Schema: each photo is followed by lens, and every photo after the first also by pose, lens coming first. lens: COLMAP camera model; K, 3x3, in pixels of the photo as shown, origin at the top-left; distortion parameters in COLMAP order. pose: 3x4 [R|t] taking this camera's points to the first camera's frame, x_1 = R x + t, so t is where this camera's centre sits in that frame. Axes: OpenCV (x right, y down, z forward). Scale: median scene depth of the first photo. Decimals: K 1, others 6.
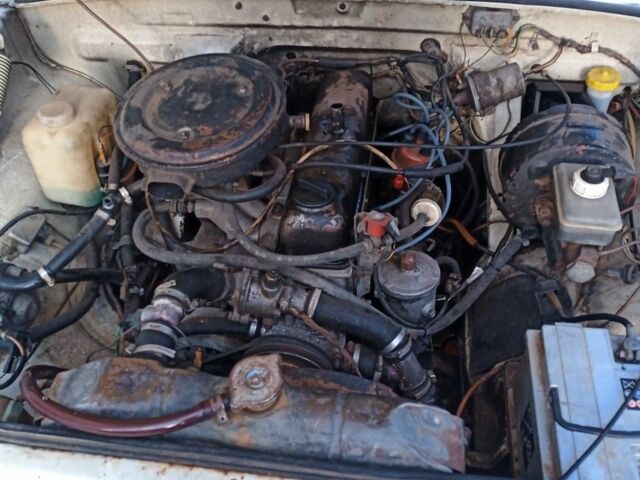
lens RADIAL K [[595.7, 0, 320.0], [0, 595.7, 240.0], [0, 0, 1]] dist [0.000390, 0.002922]
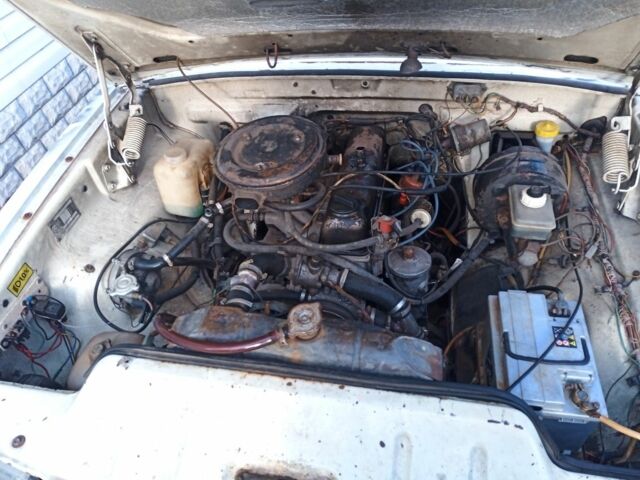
lens RADIAL K [[469.1, 0, 320.0], [0, 469.1, 240.0], [0, 0, 1]] dist [-0.001864, 0.000756]
pose [[0.997395, 0.006140, -0.071873, 0.013281], [-0.010662, 0.997975, -0.062702, 0.079908], [0.071343, 0.063305, 0.995441, -0.163211]]
